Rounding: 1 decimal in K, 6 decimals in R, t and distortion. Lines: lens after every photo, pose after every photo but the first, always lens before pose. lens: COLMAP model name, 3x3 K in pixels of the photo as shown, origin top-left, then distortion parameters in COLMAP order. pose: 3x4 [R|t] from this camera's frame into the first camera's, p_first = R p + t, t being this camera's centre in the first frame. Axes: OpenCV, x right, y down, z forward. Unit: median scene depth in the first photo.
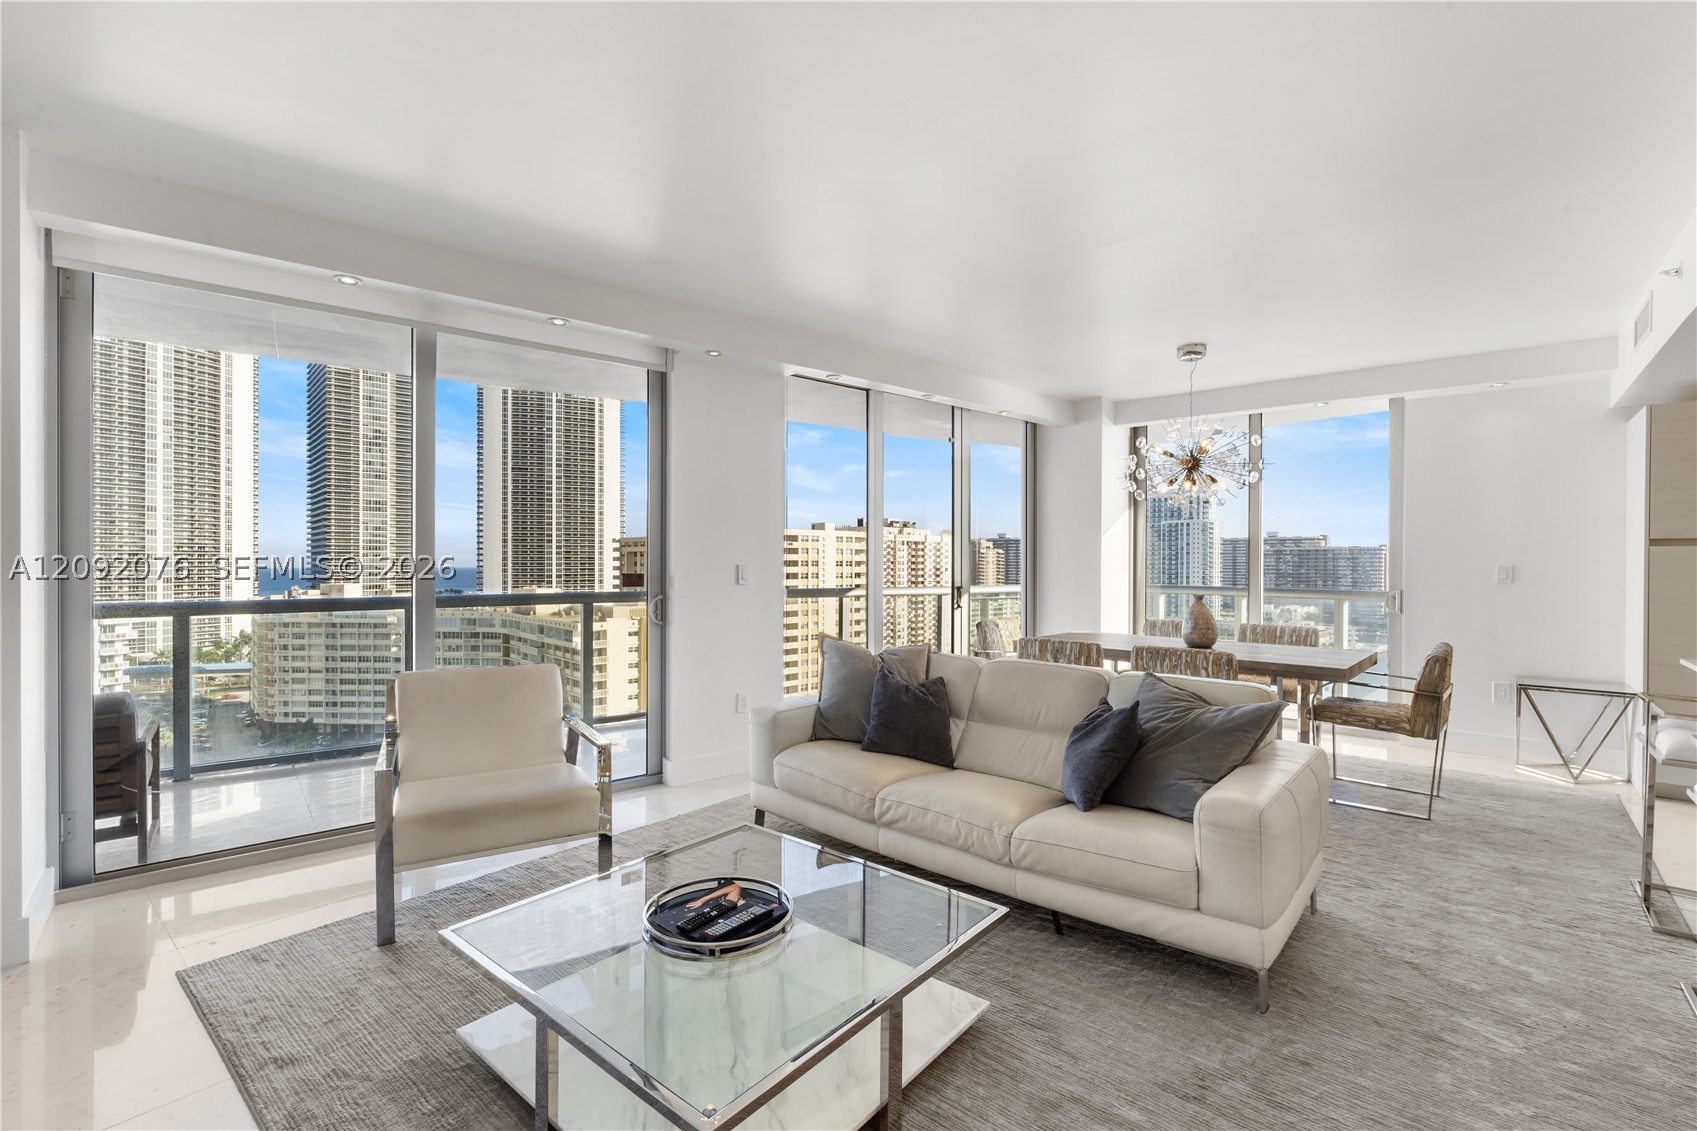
lens RADIAL K [[751.6, 0, 841.3], [0, 751.6, 564.2], [0, 0, 1]] dist [-0.005261, 0.000808]
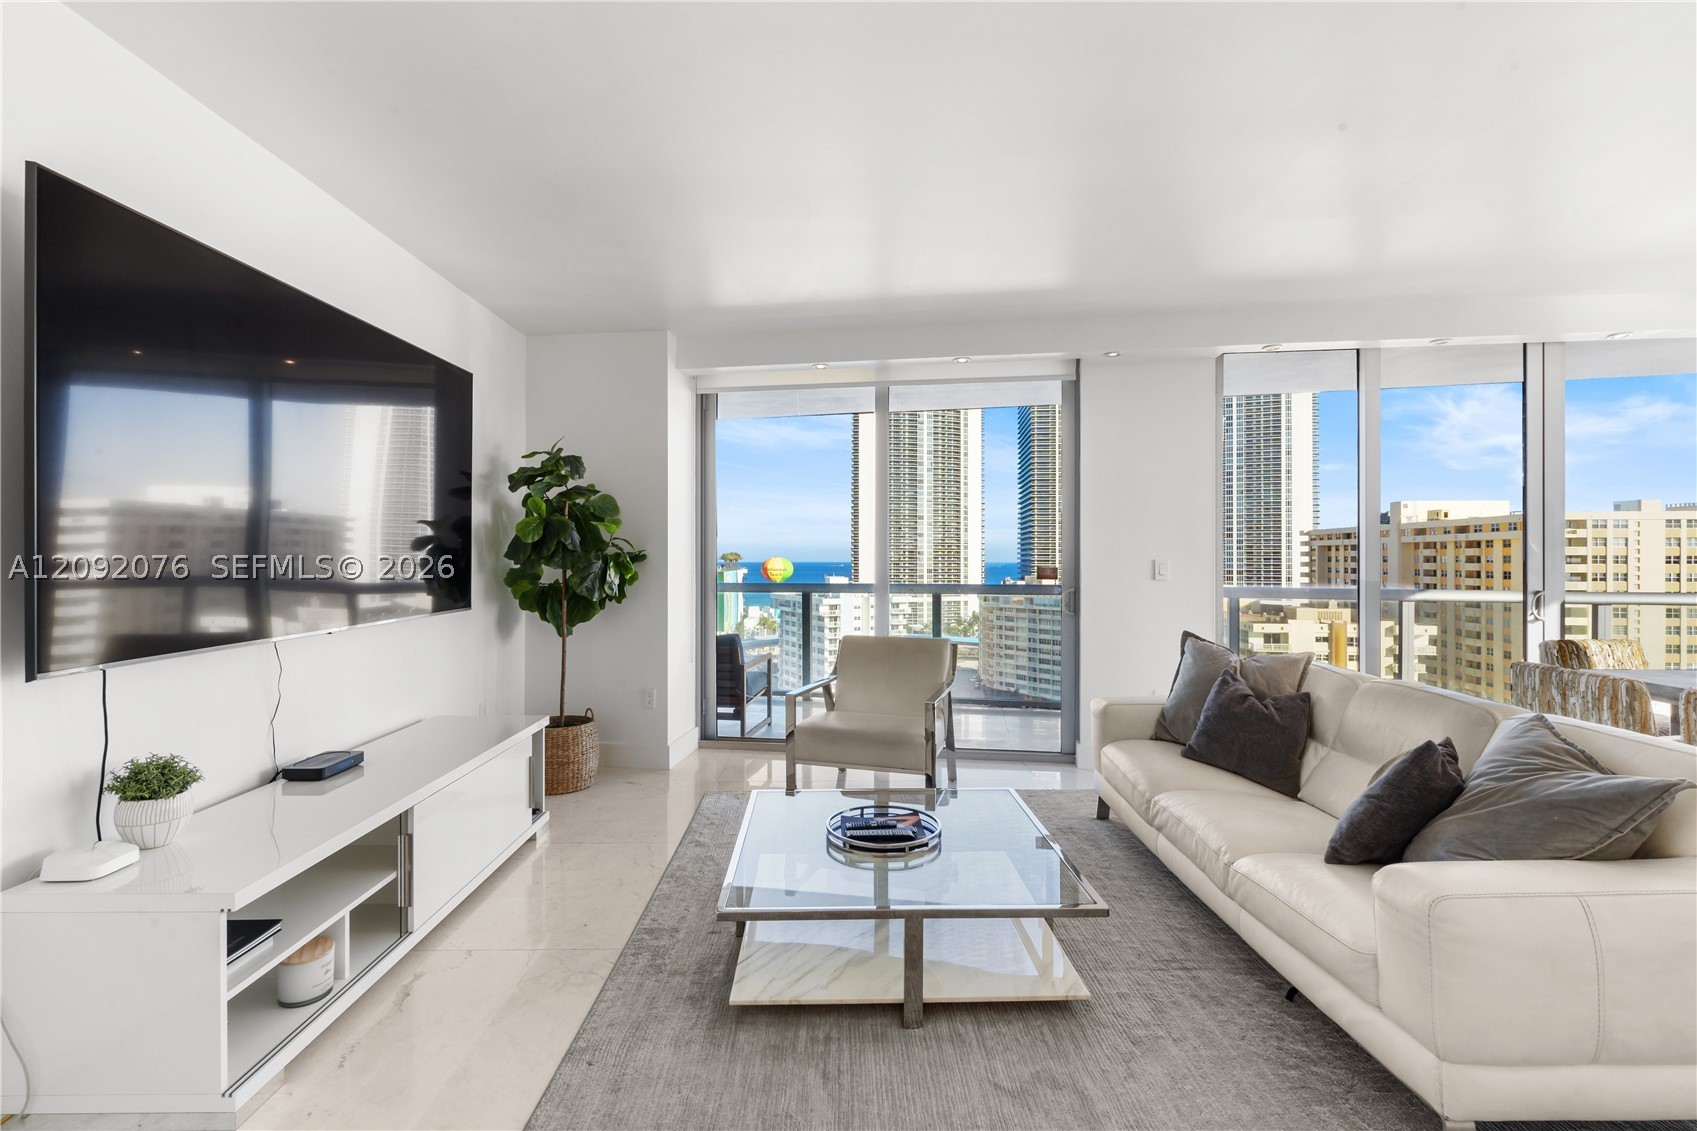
lens RADIAL K [[751.6, 0, 845.1], [0, 751.6, 554.5], [0, 0, 1]] dist [-0.005261, 0.000808]
pose [[0.662910, -0.003520, -0.748691, 0.476439], [-0.001526, 0.999981, -0.006052, 0.000309], [0.748698, 0.005155, 0.662892, 0.054806]]
